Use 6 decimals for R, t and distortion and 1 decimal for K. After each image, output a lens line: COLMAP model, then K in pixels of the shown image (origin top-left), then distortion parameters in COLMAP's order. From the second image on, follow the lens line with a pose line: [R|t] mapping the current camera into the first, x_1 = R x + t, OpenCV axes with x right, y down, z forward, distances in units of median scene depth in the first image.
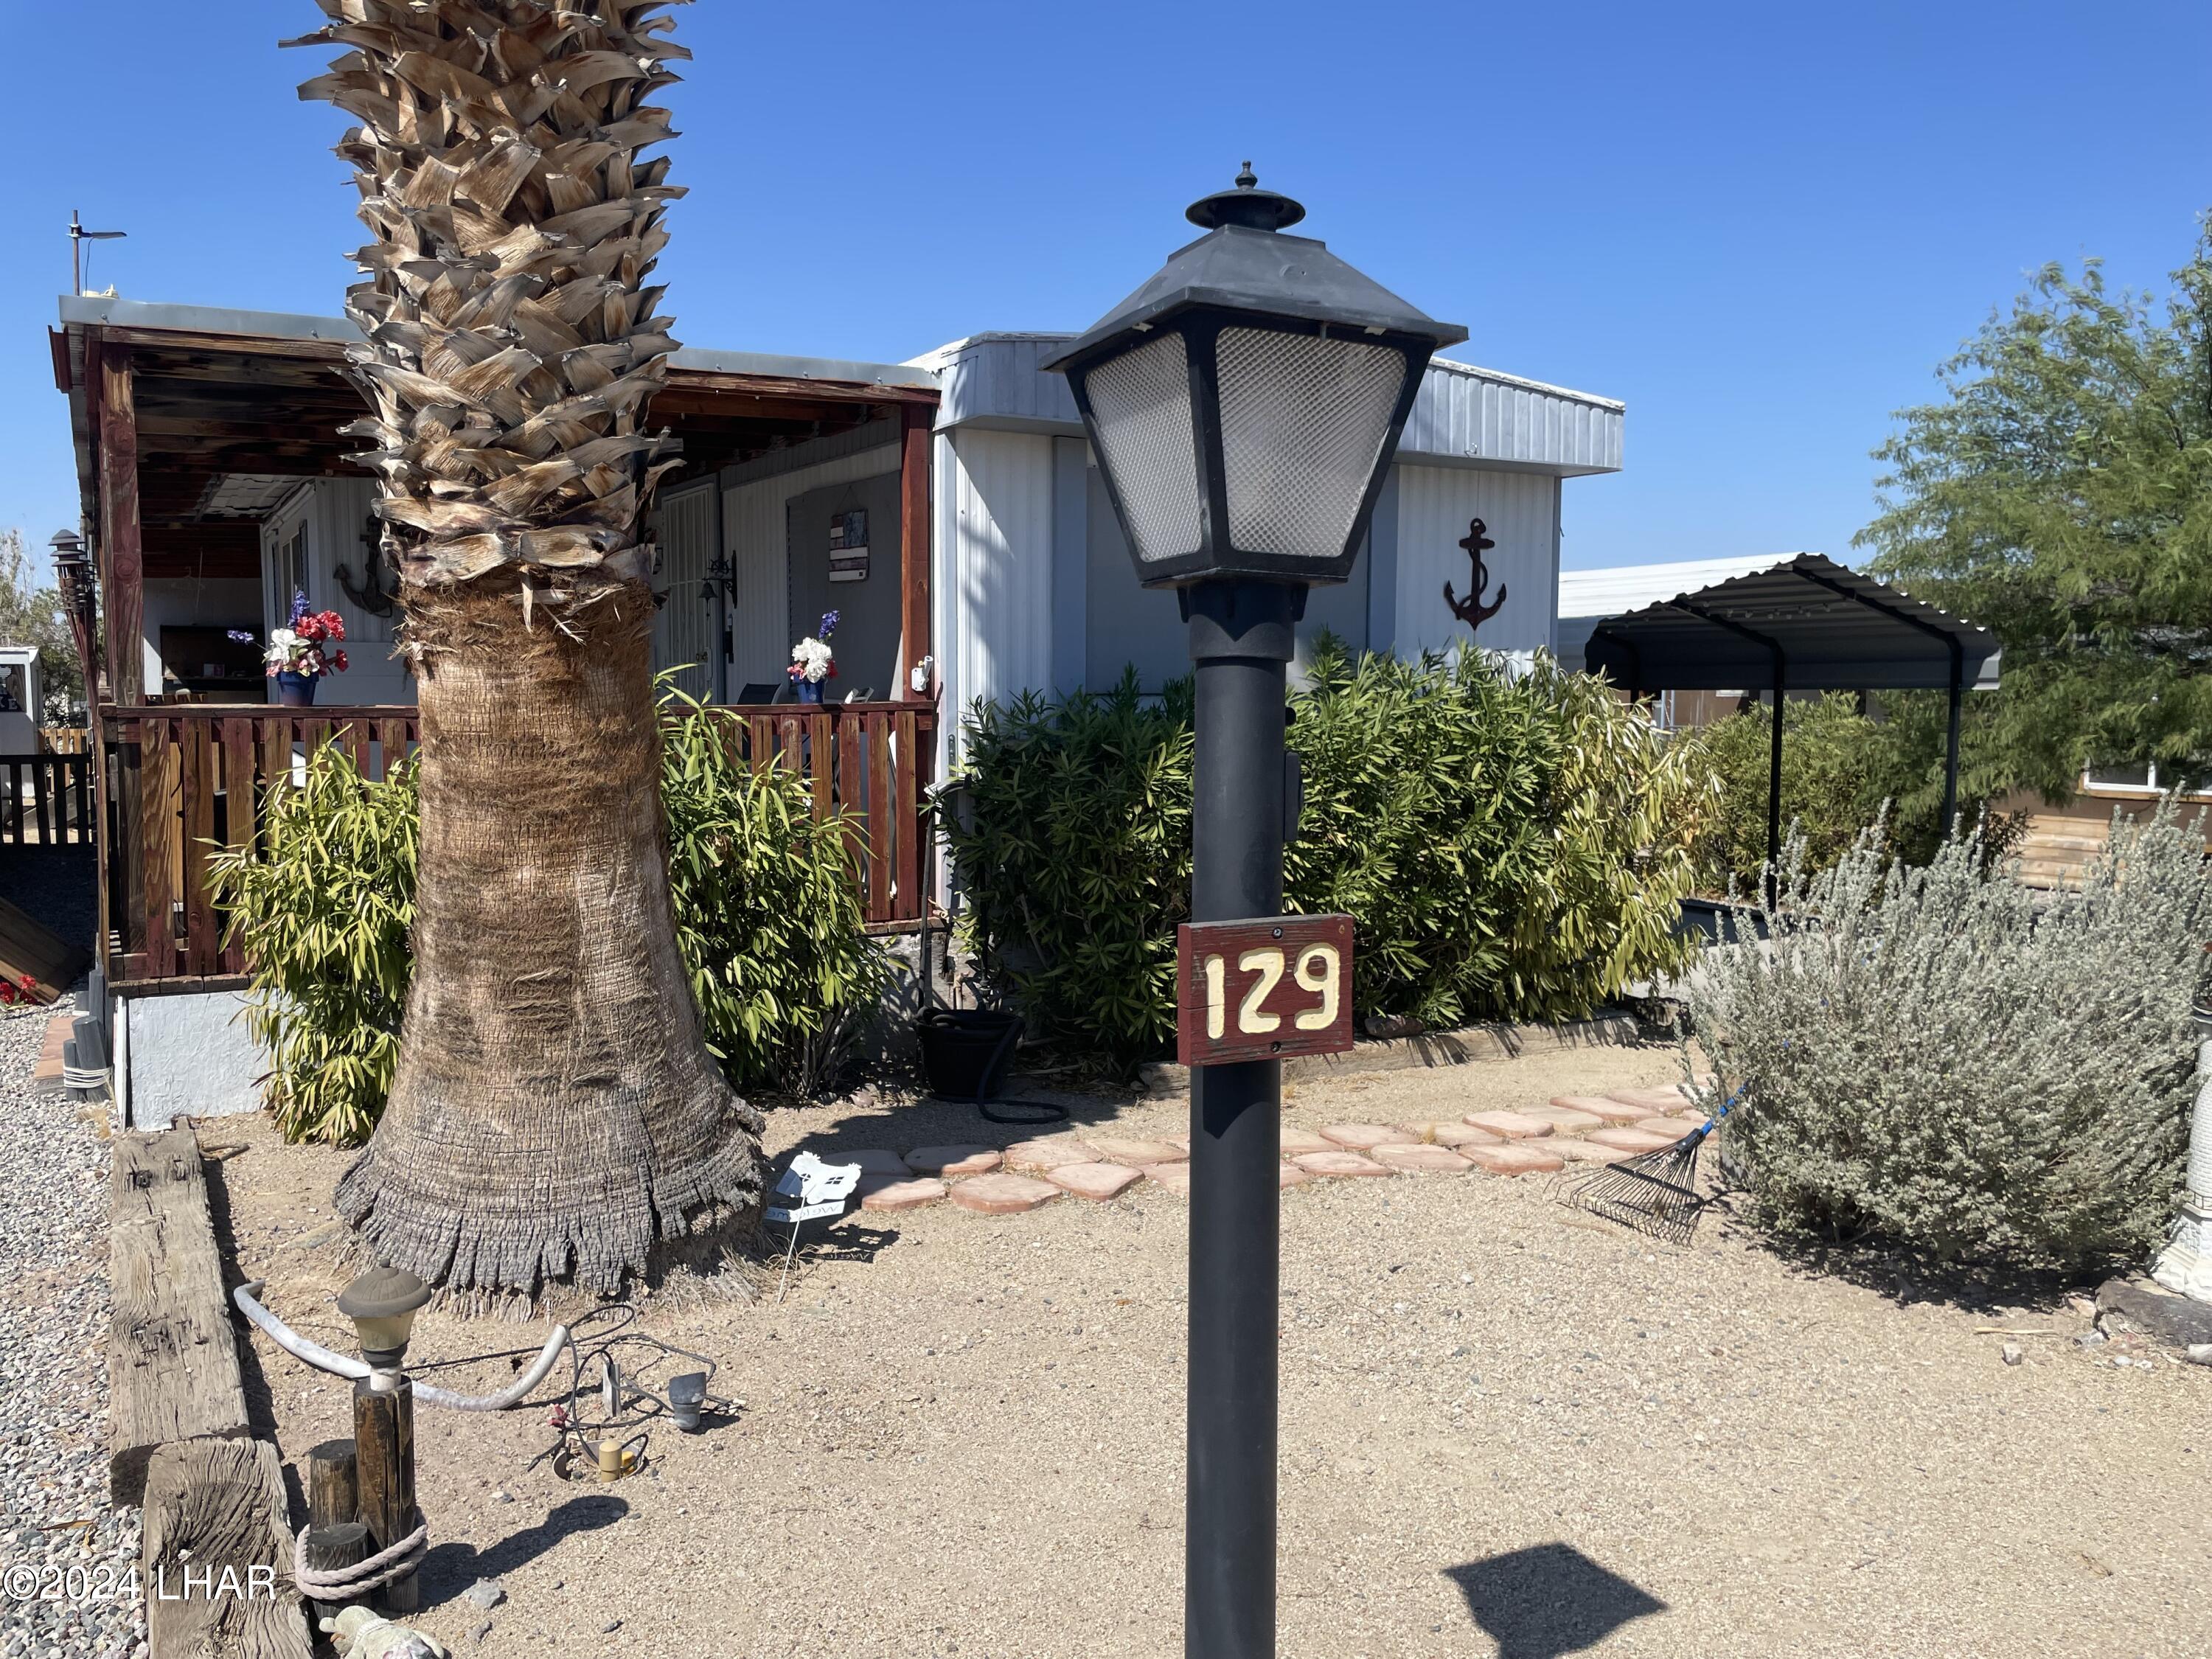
lens RADIAL K [[1678.9, 0, 1091.7], [0, 1678.9, 826.6], [0, 0, 1]] dist [0.082630, -0.105384]
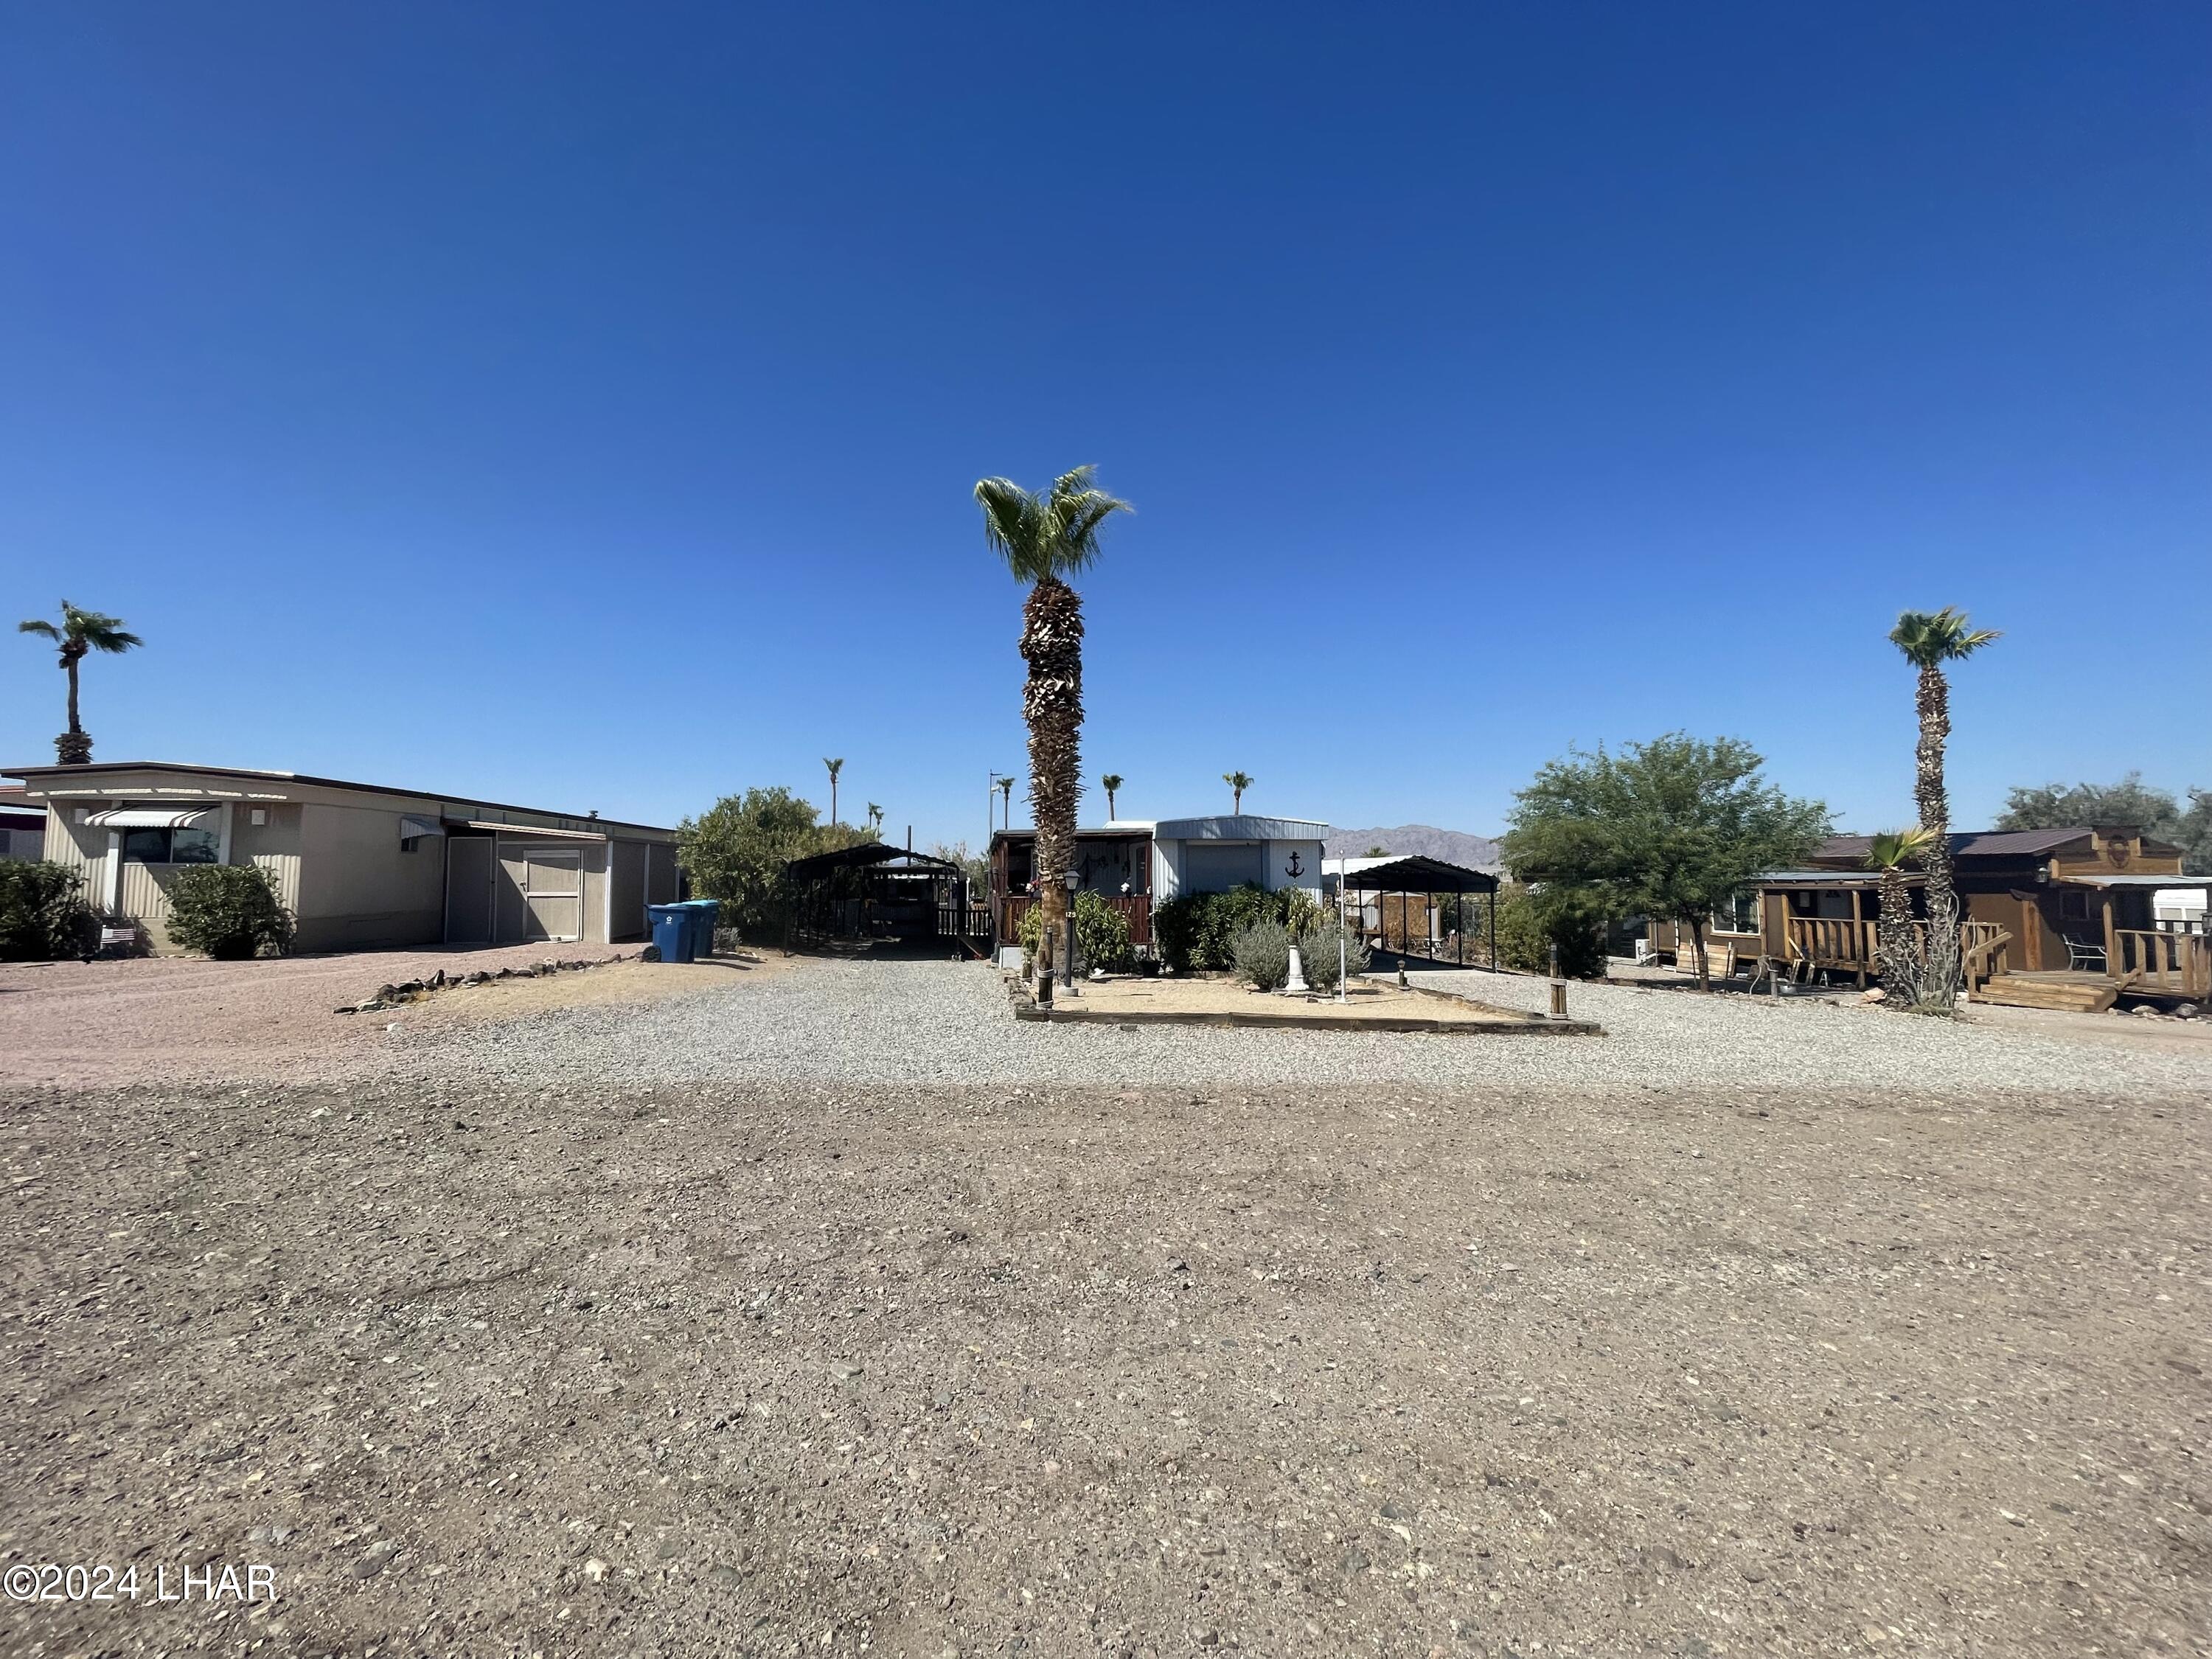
lens RADIAL K [[893.1, 0, 1104.3], [0, 893.1, 823.8], [0, 0, 1]] dist [-0.000101, -0.000104]
pose [[0.927259, -0.029615, -0.373249, 0.739266], [-0.027717, 0.988703, -0.147305, 0.098727], [0.373394, 0.146935, 0.915962, -1.404761]]
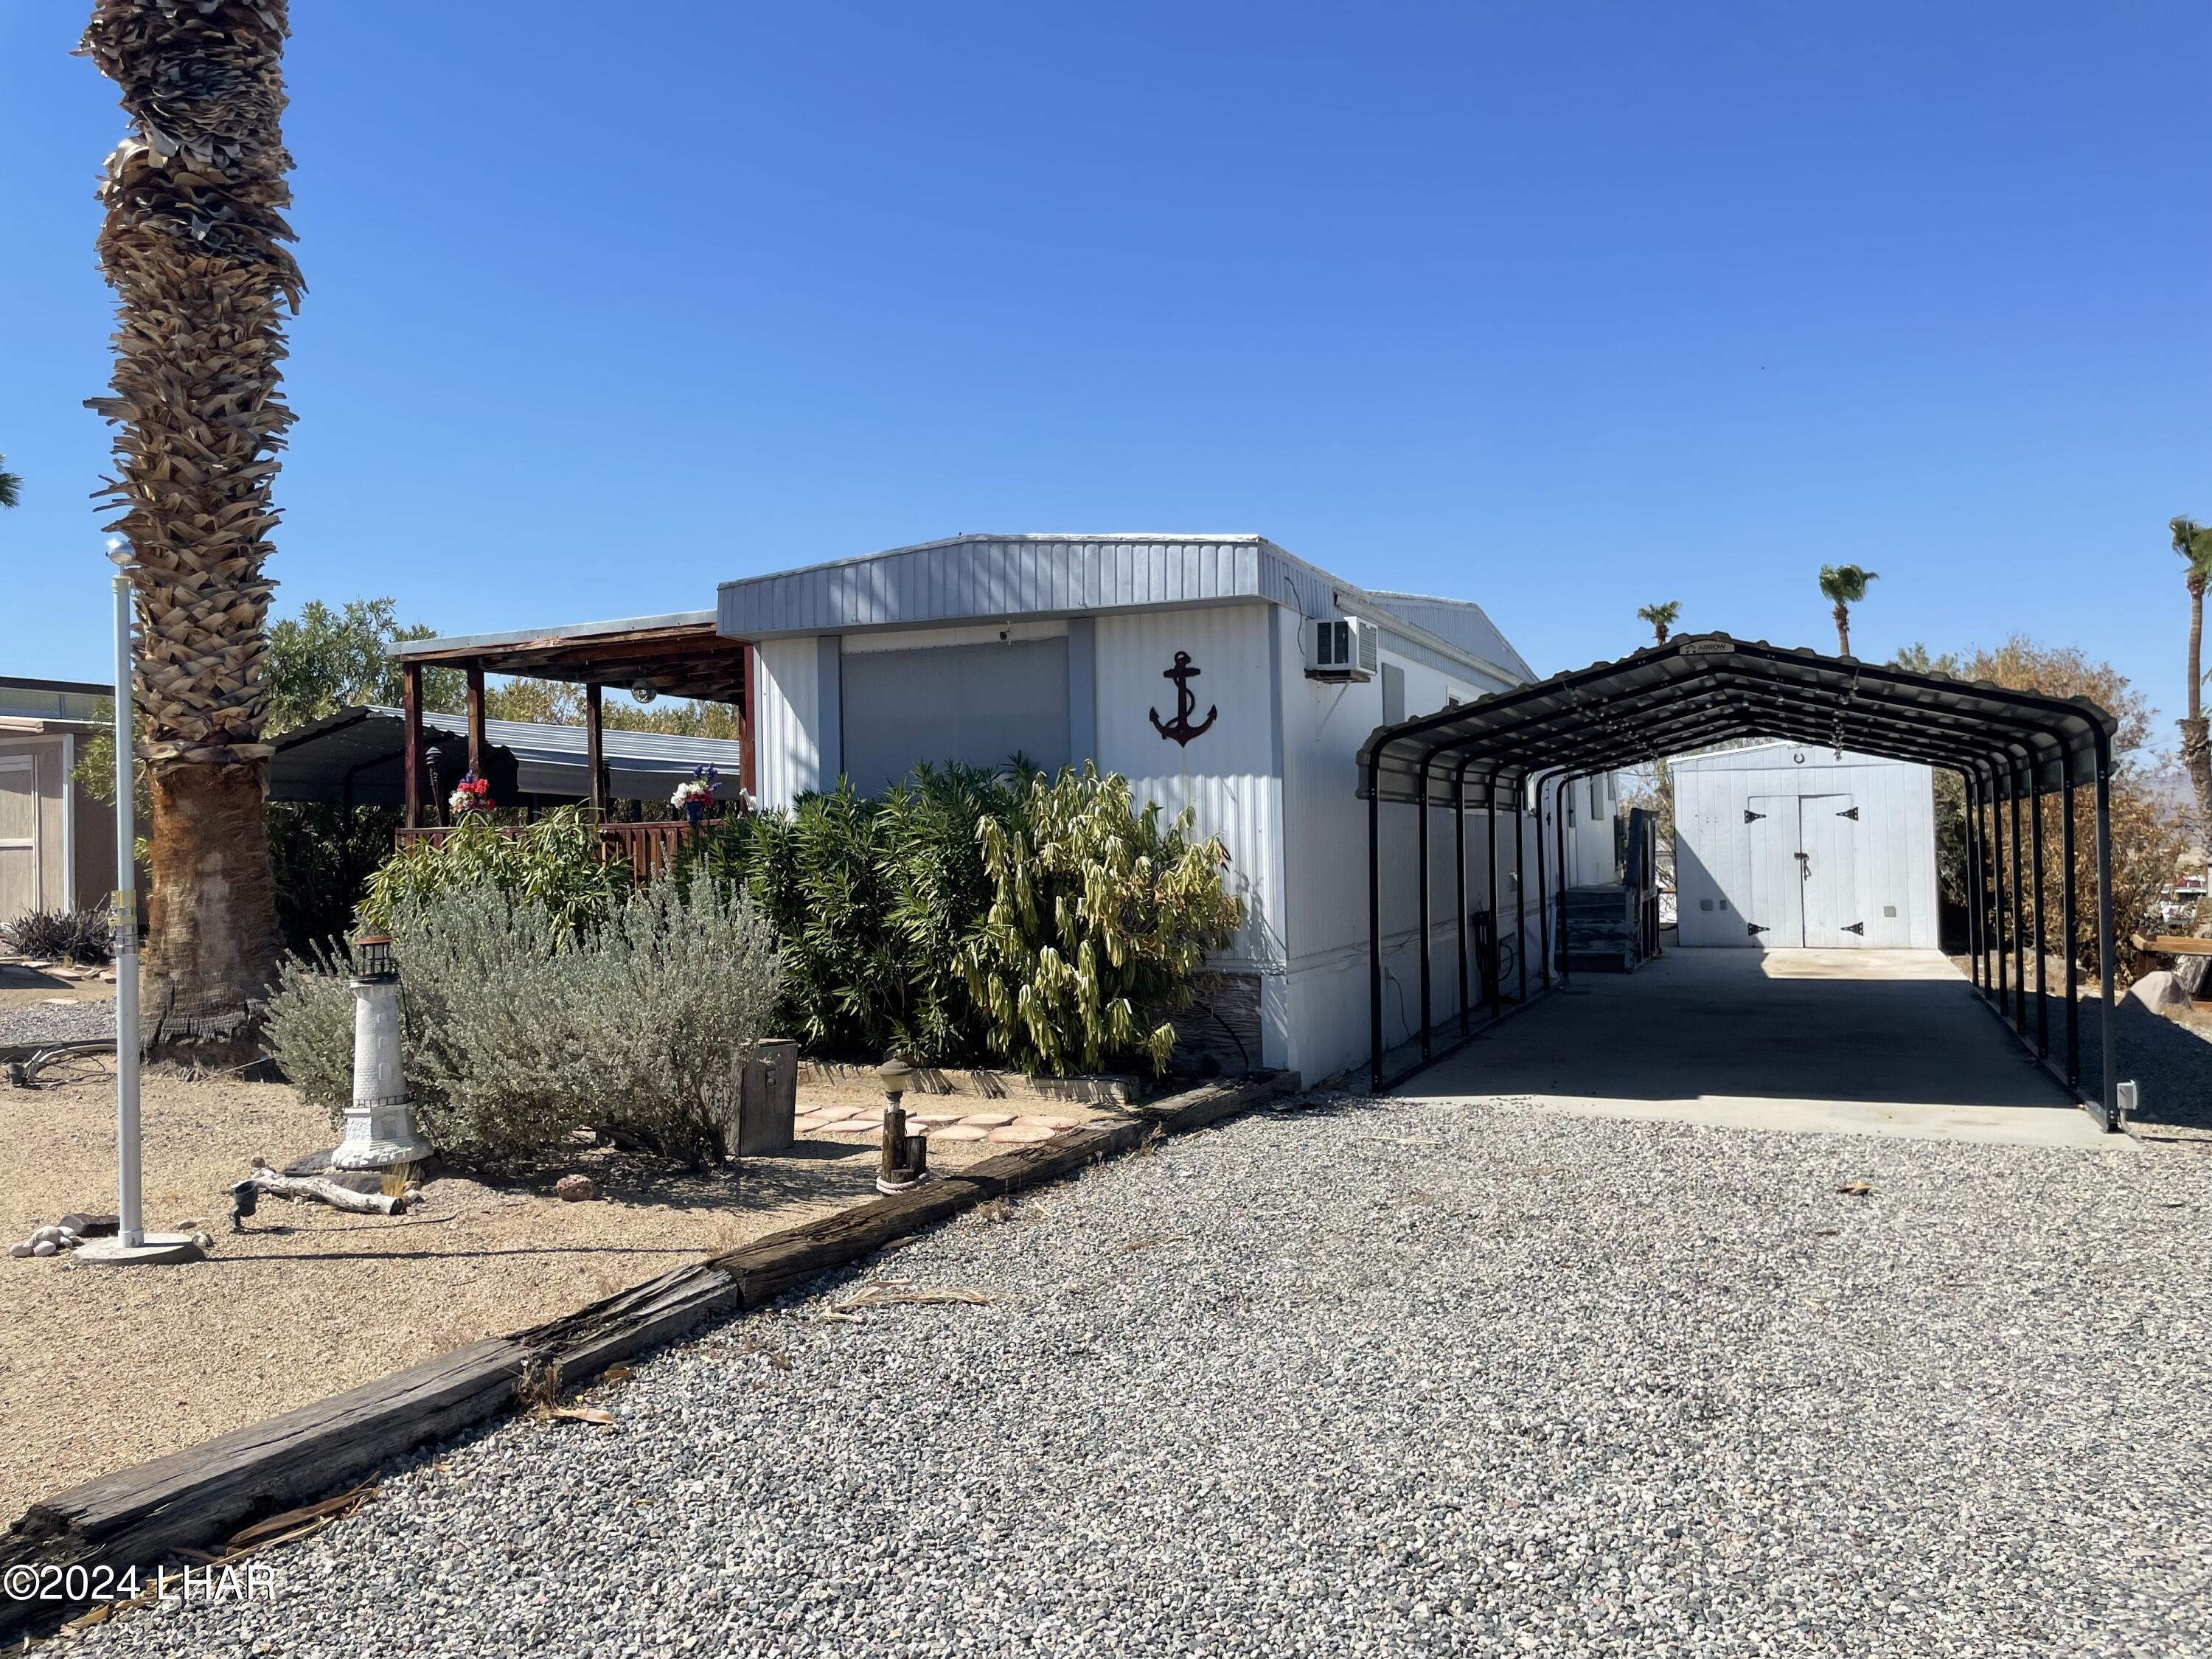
lens RADIAL K [[1678.9, 0, 1092.5], [0, 1678.9, 826.1], [0, 0, 1]] dist [0.082630, -0.105384]
pose [[0.599319, -0.024218, -0.800144, 1.342005], [-0.053114, 0.996137, -0.069934, 0.023890], [0.798747, 0.084412, 0.595717, 0.339296]]
